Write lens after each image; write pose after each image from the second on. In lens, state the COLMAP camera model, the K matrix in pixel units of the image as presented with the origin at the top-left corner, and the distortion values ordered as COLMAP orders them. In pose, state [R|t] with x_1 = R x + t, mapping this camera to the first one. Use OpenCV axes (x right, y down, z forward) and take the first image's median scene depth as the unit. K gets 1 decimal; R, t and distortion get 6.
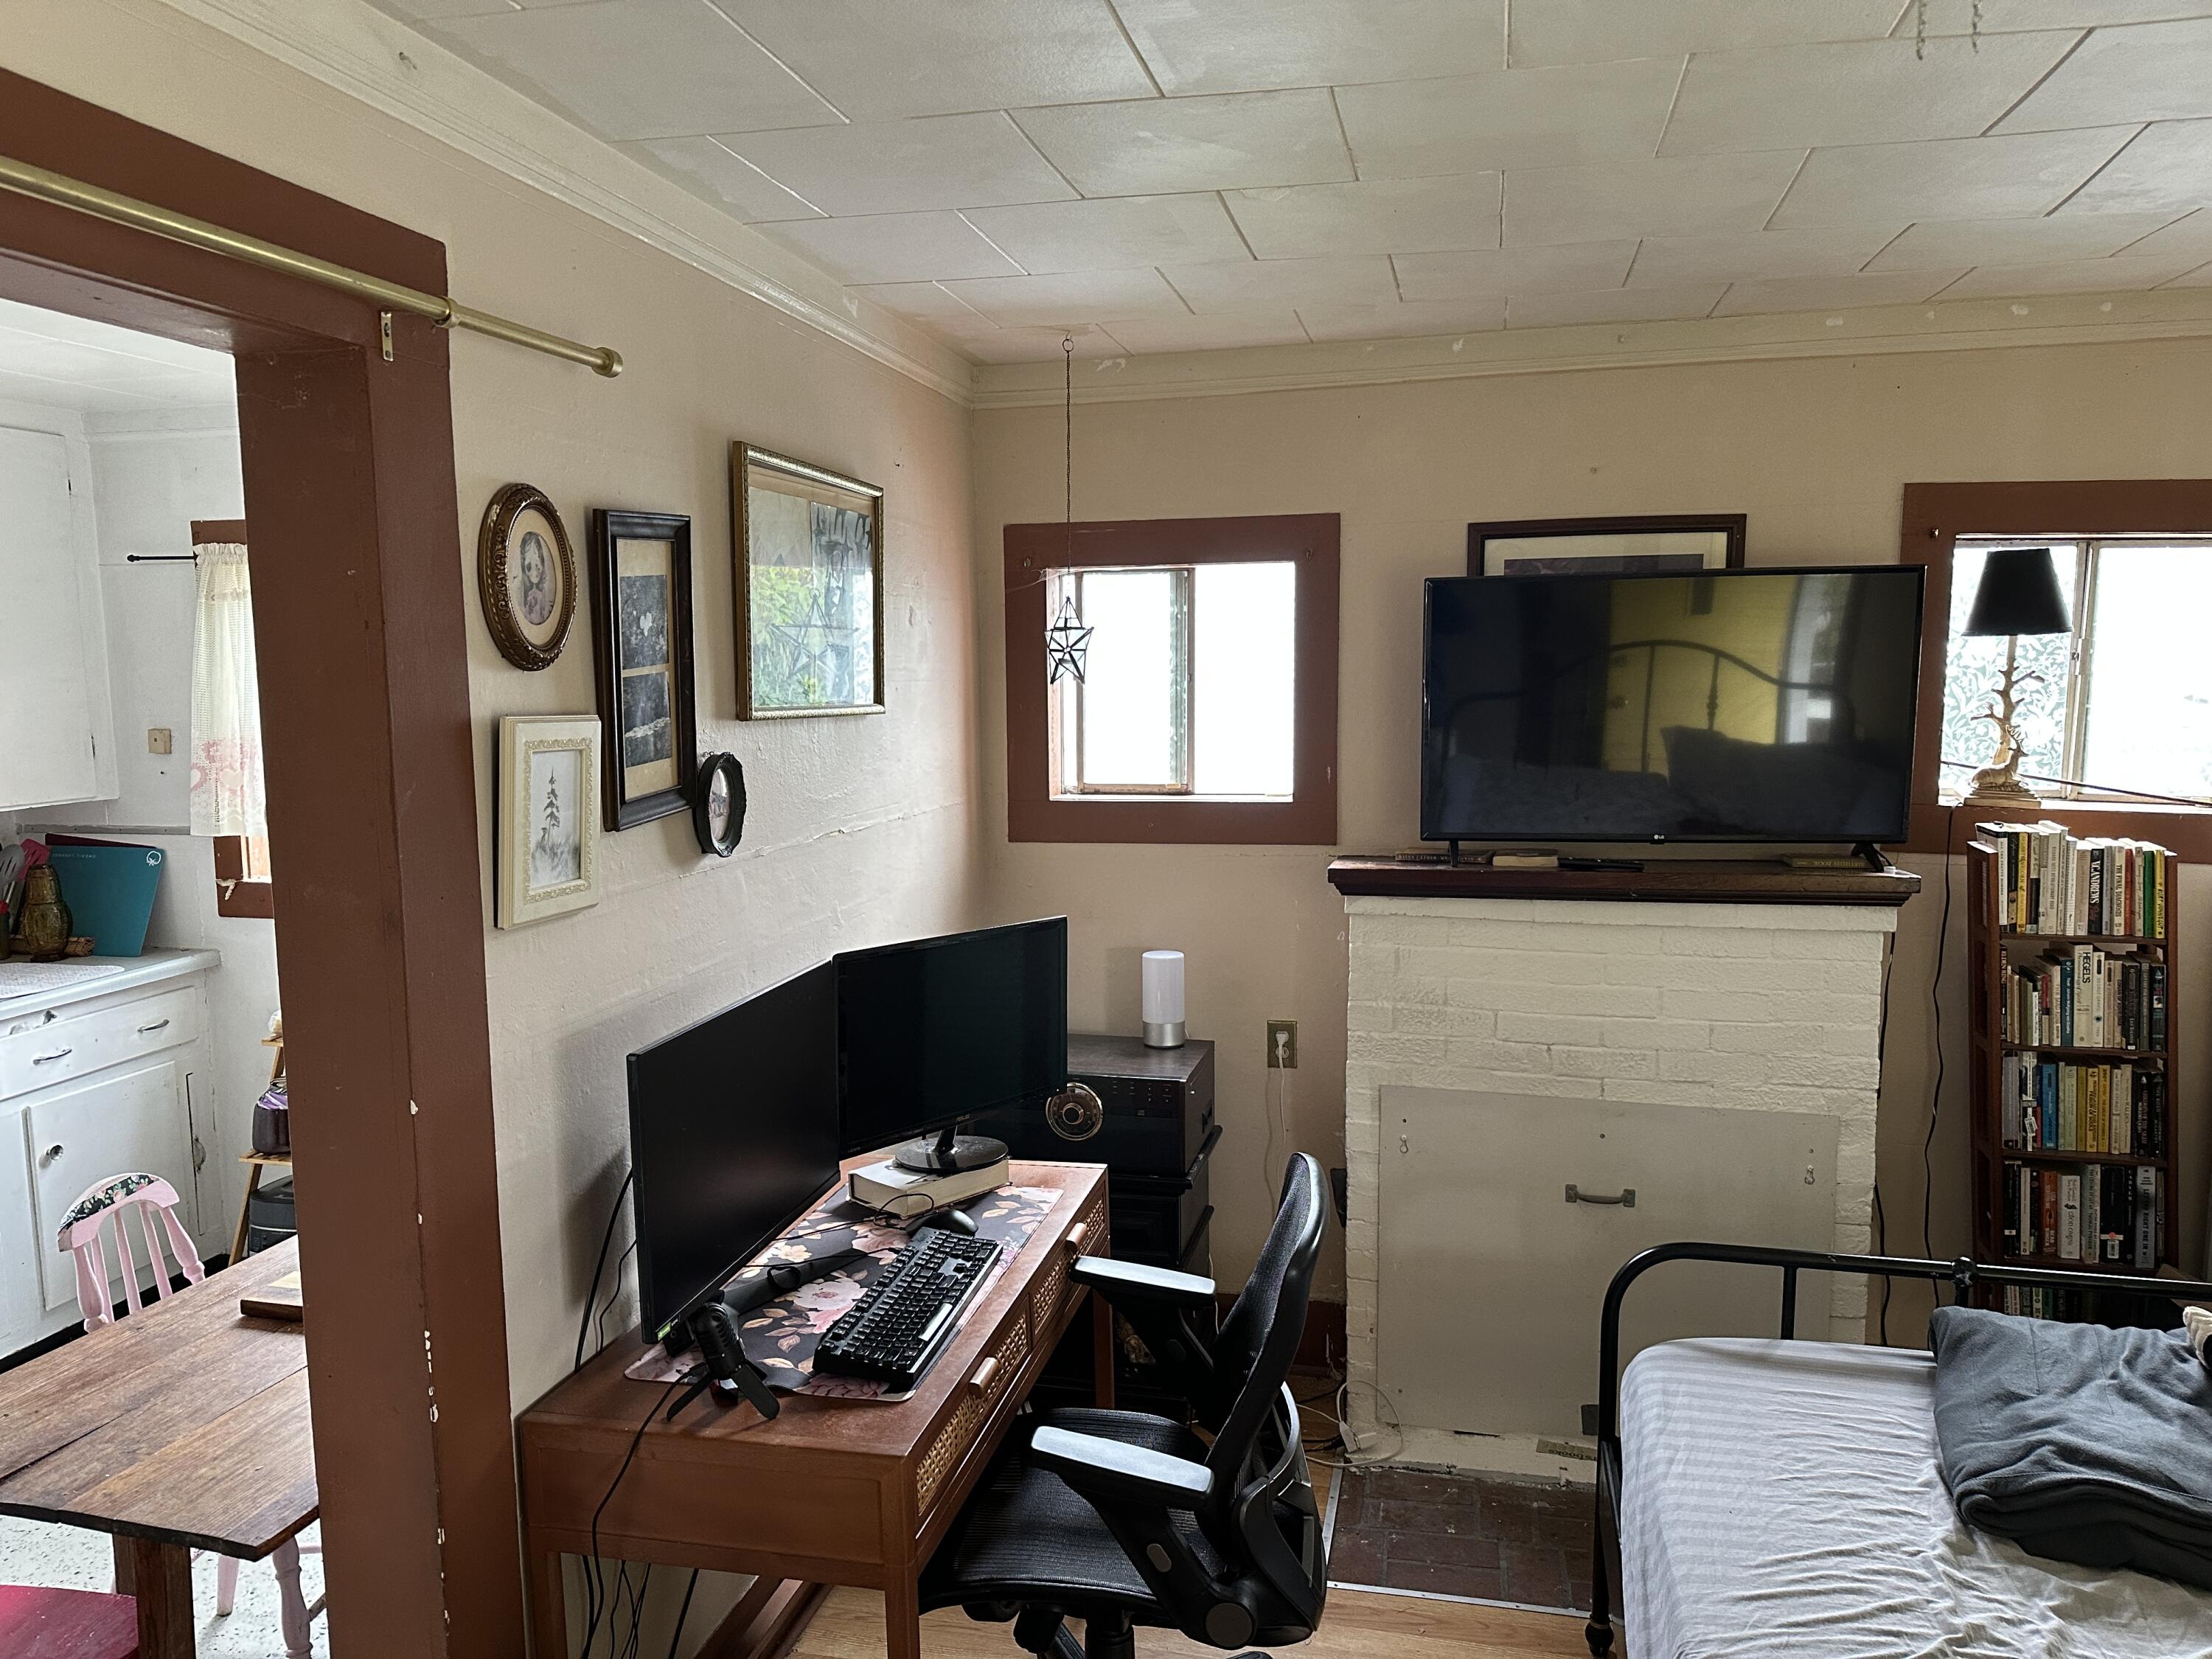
lens RADIAL K [[1560.4, 0, 1103.7], [0, 1560.4, 818.1], [0, 0, 1]] dist [0.054023, -0.057771]
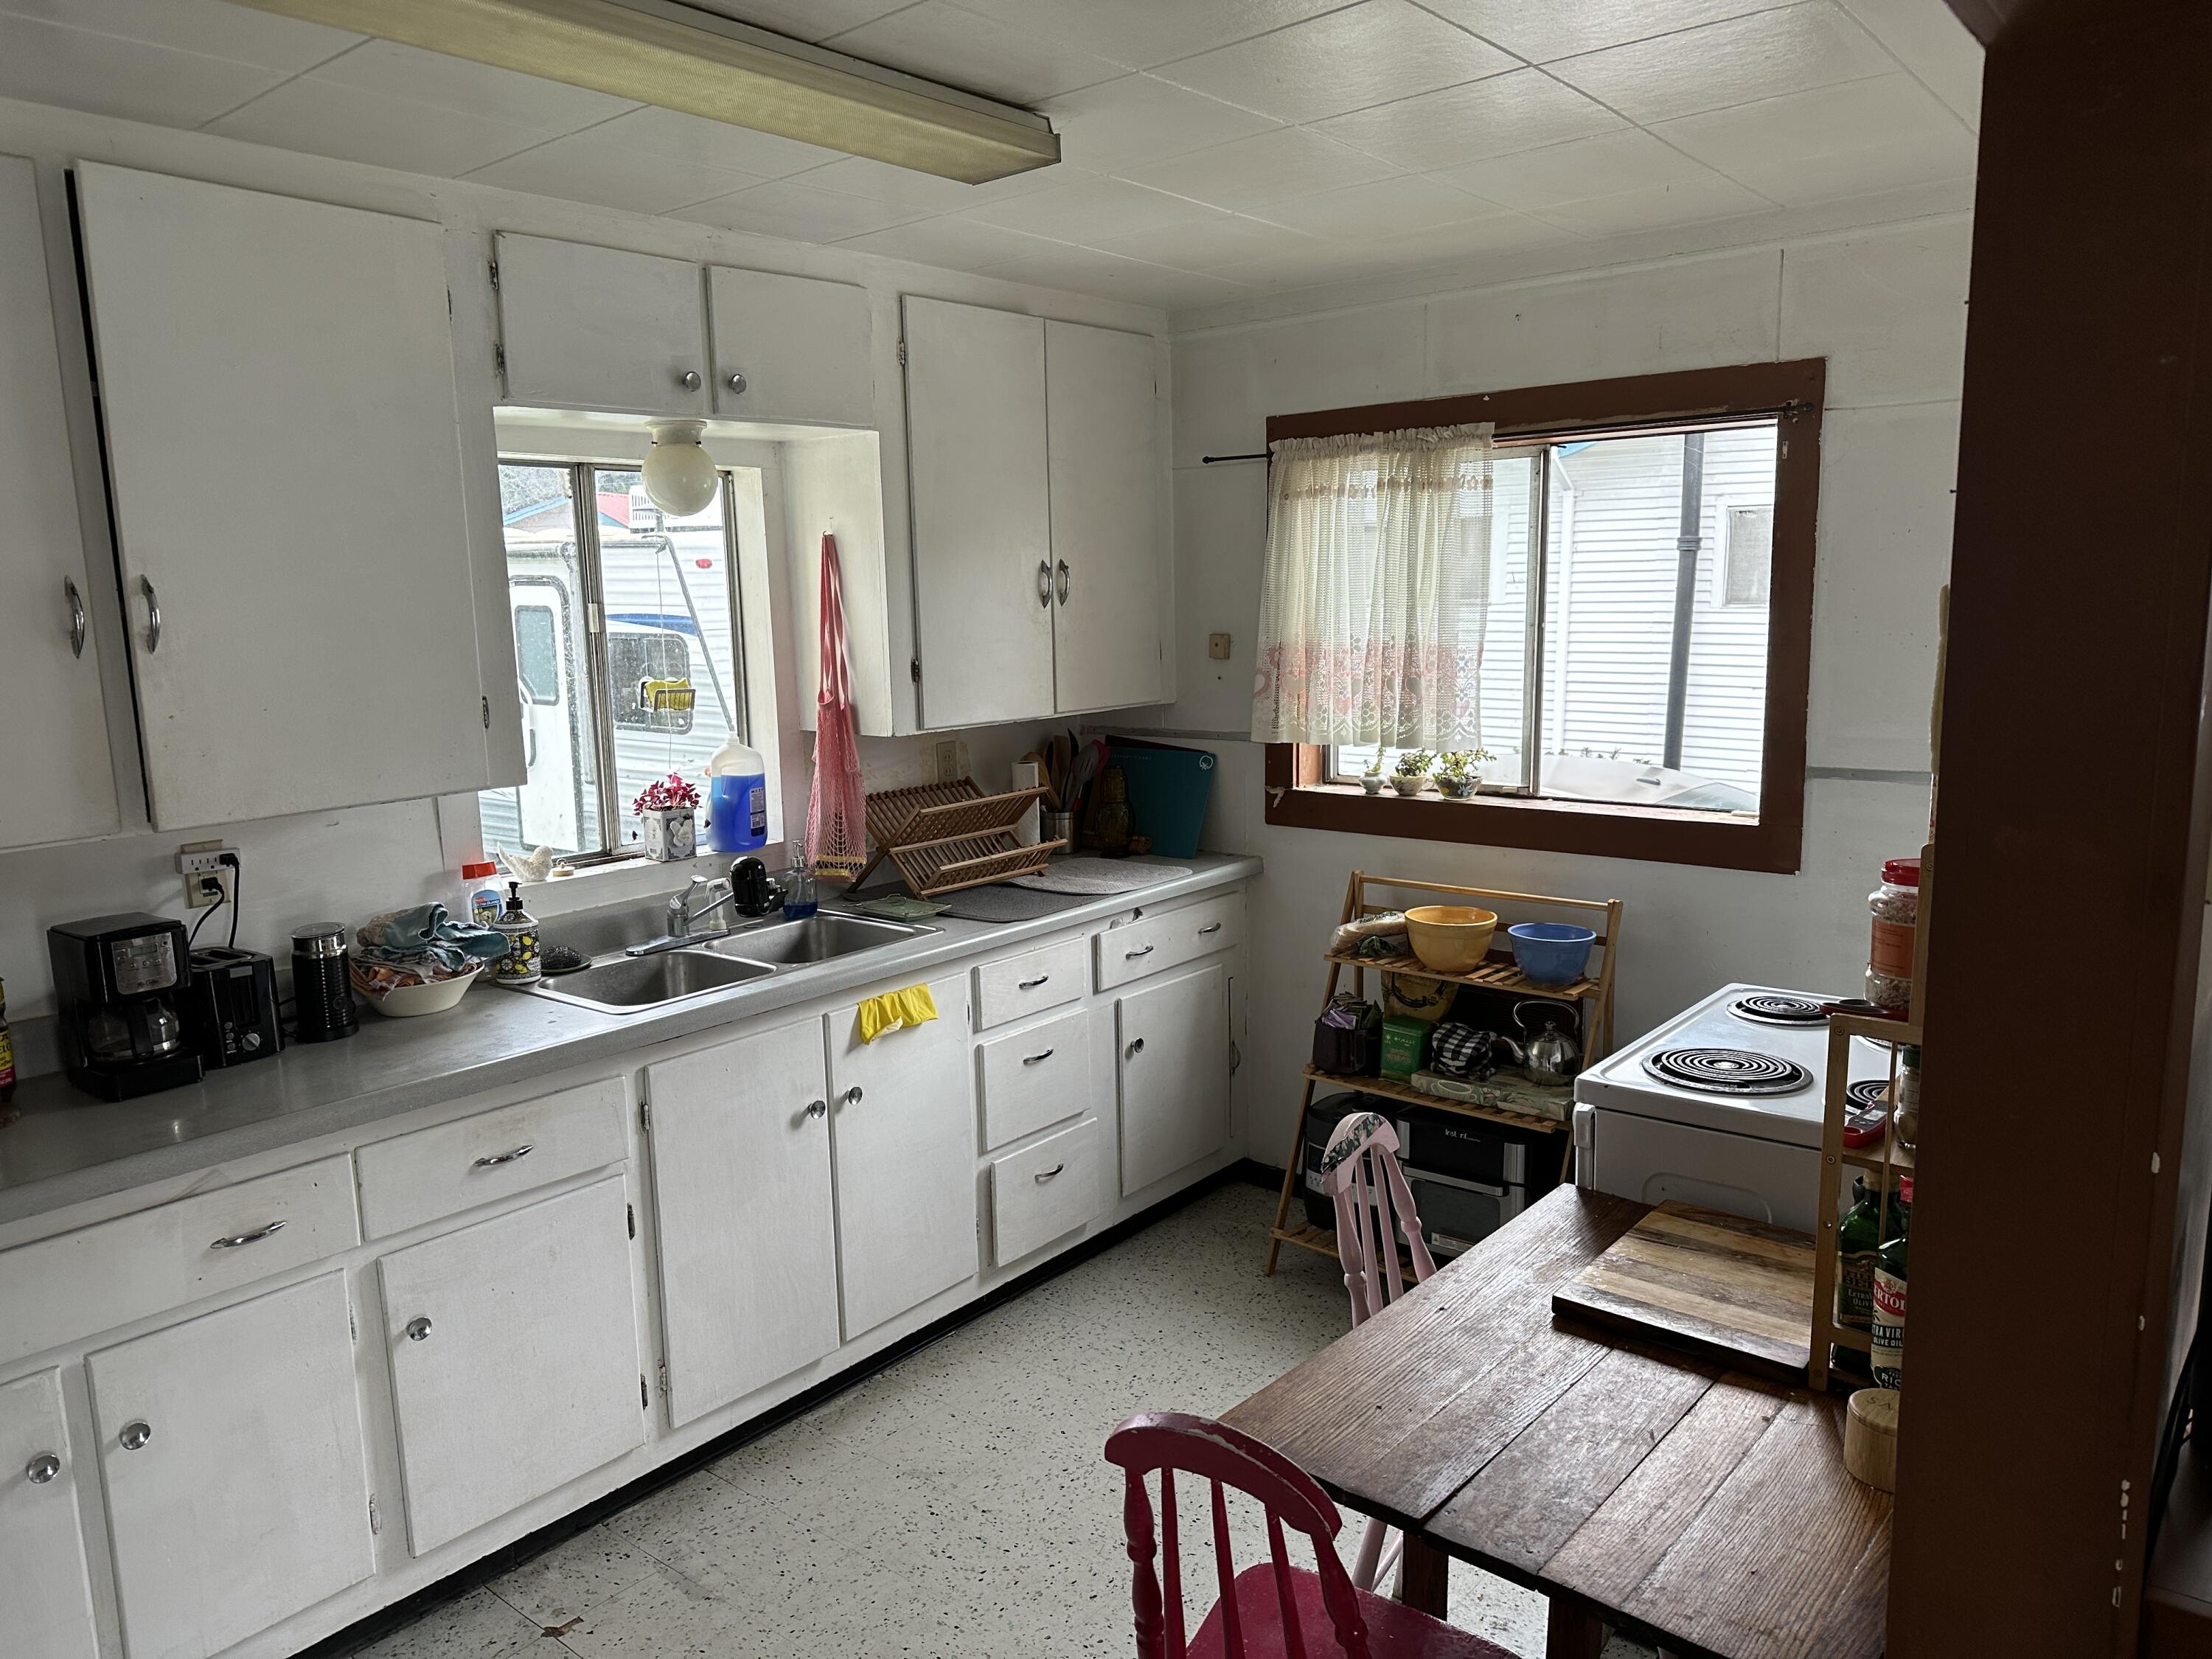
lens RADIAL K [[1560.4, 0, 1126.8], [0, 1560.4, 832.4], [0, 0, 1]] dist [0.054023, -0.057771]
pose [[0.898582, 0.058562, -0.434881, -0.231418], [-0.032414, 0.997205, 0.067311, 0.005018], [0.437607, -0.046388, 0.897969, 0.088577]]
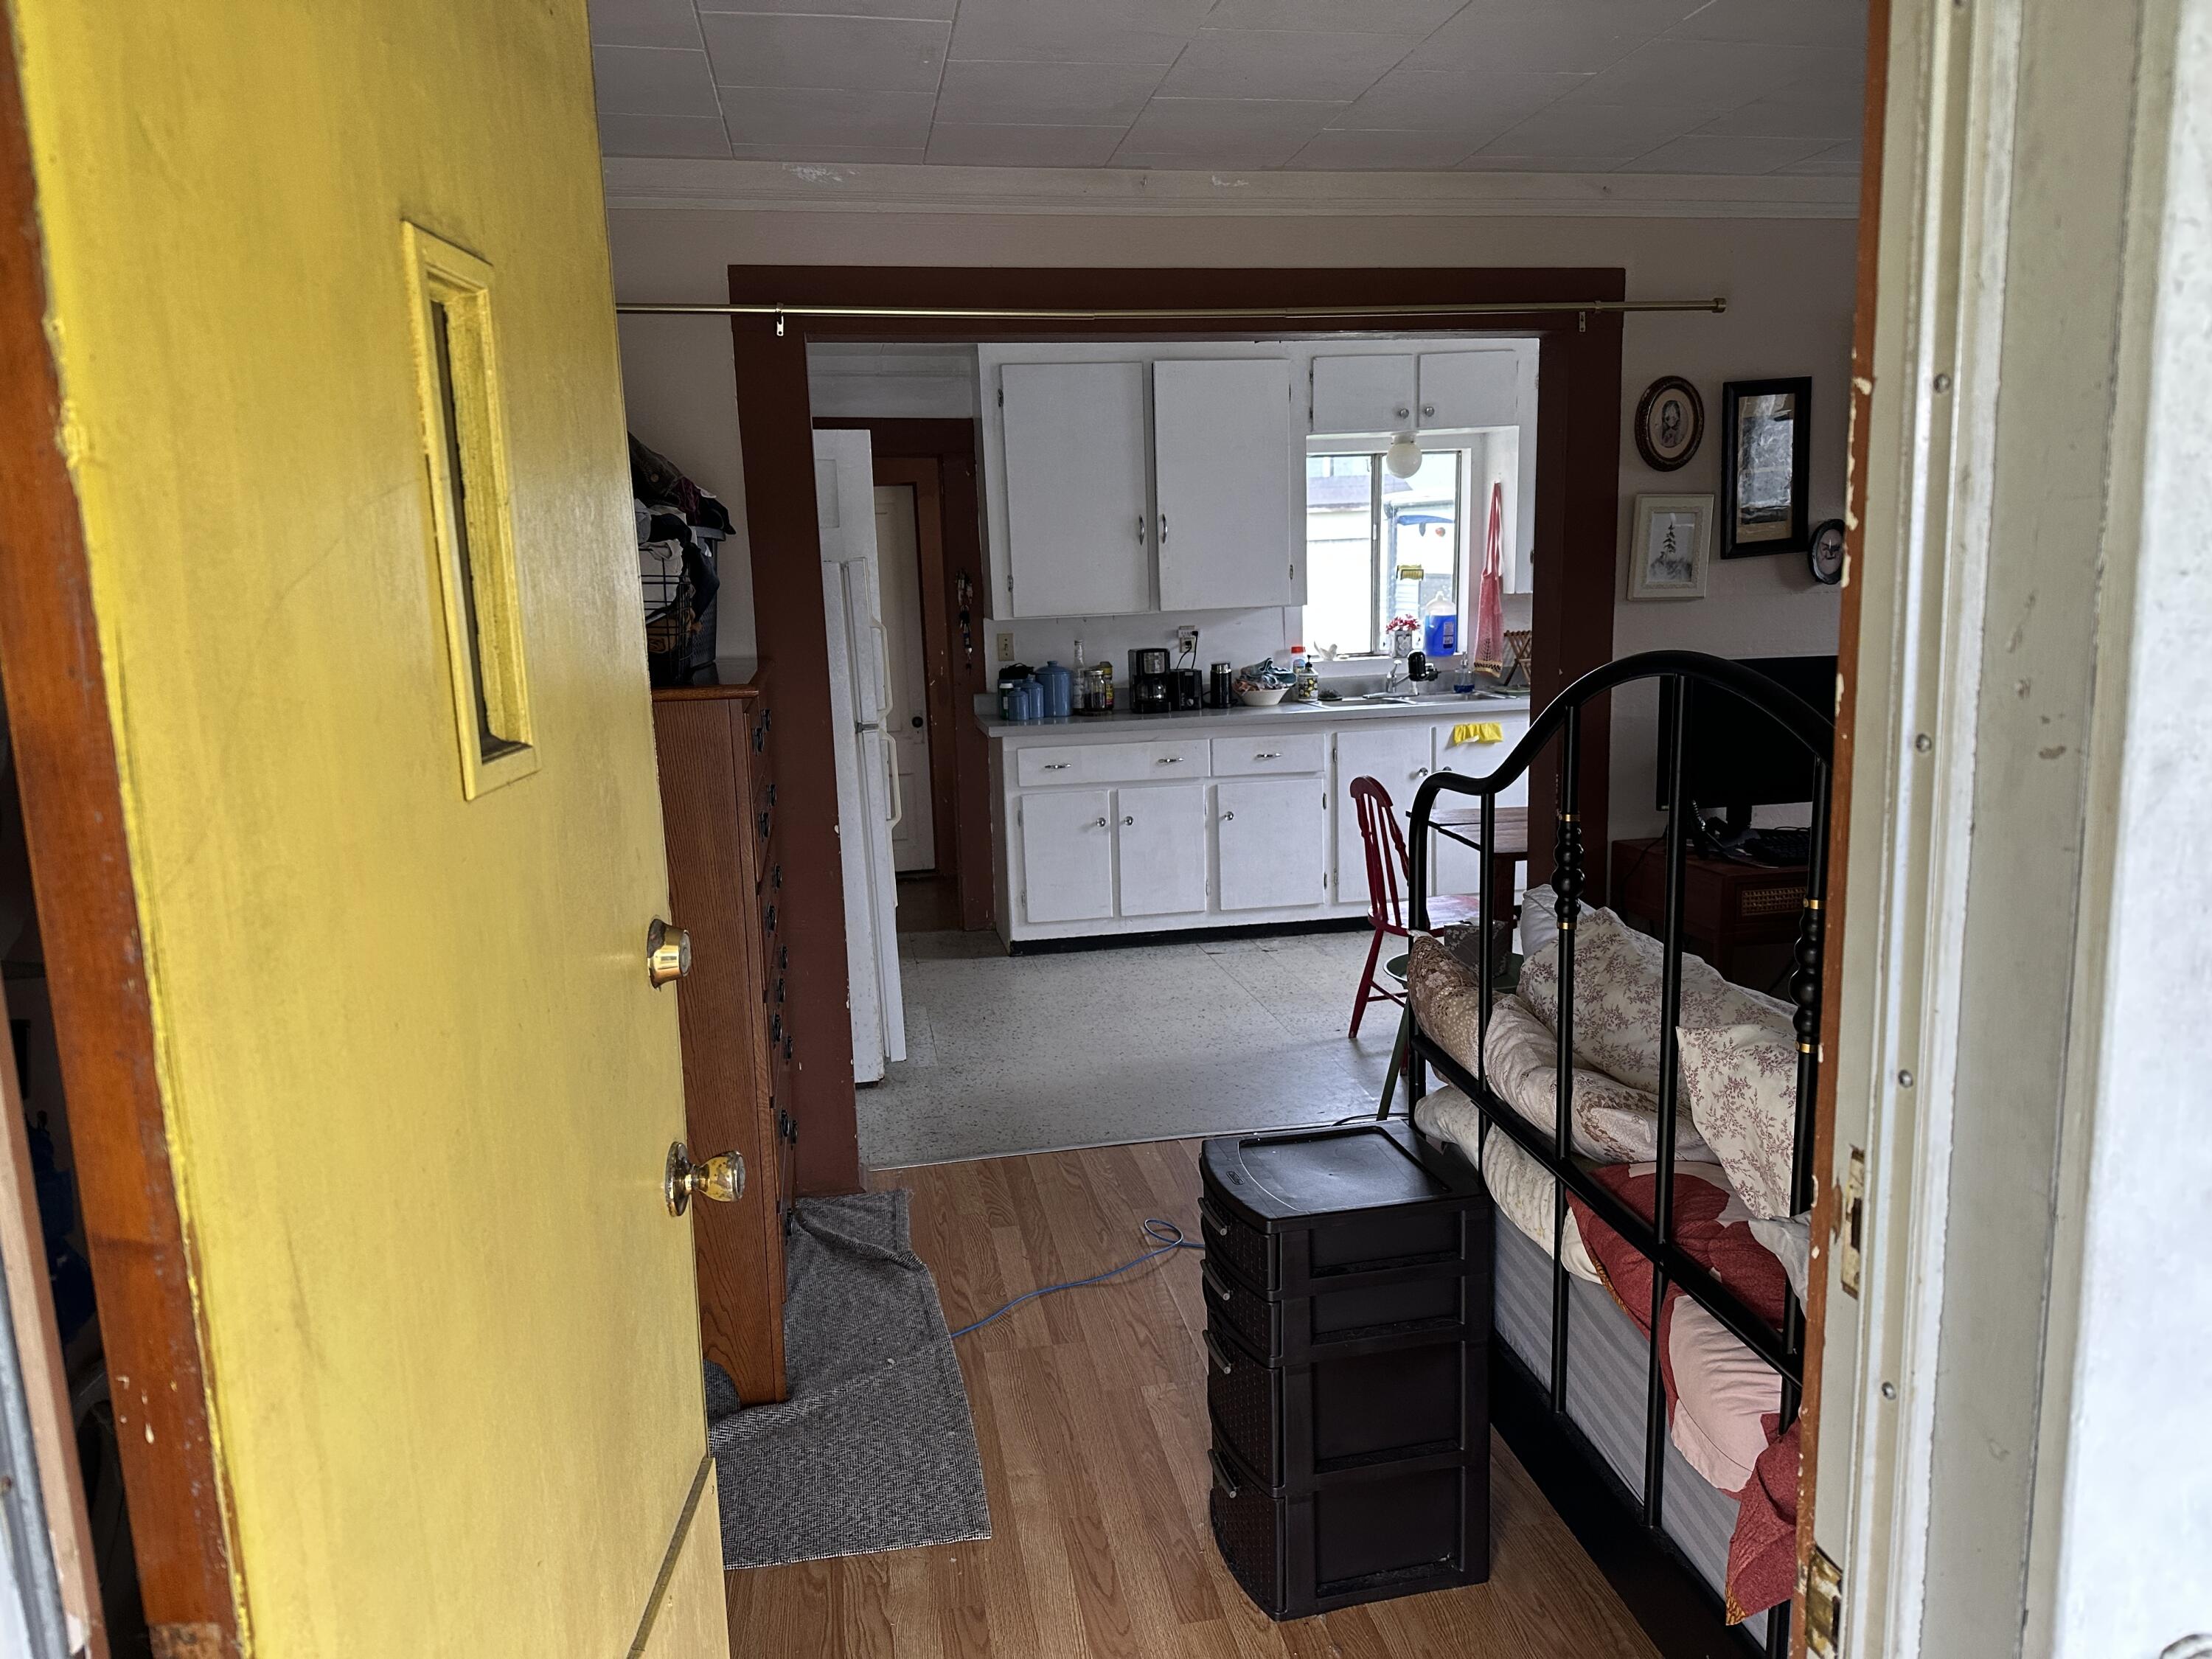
lens RADIAL K [[1560.4, 0, 1107.0], [0, 1560.4, 830.3], [0, 0, 1]] dist [0.054023, -0.057771]
pose [[0.409078, 0.159475, -0.898456, 0.441443], [-0.068037, 0.987200, 0.144249, 0.042227], [0.909959, 0.002119, 0.414692, -0.172425]]
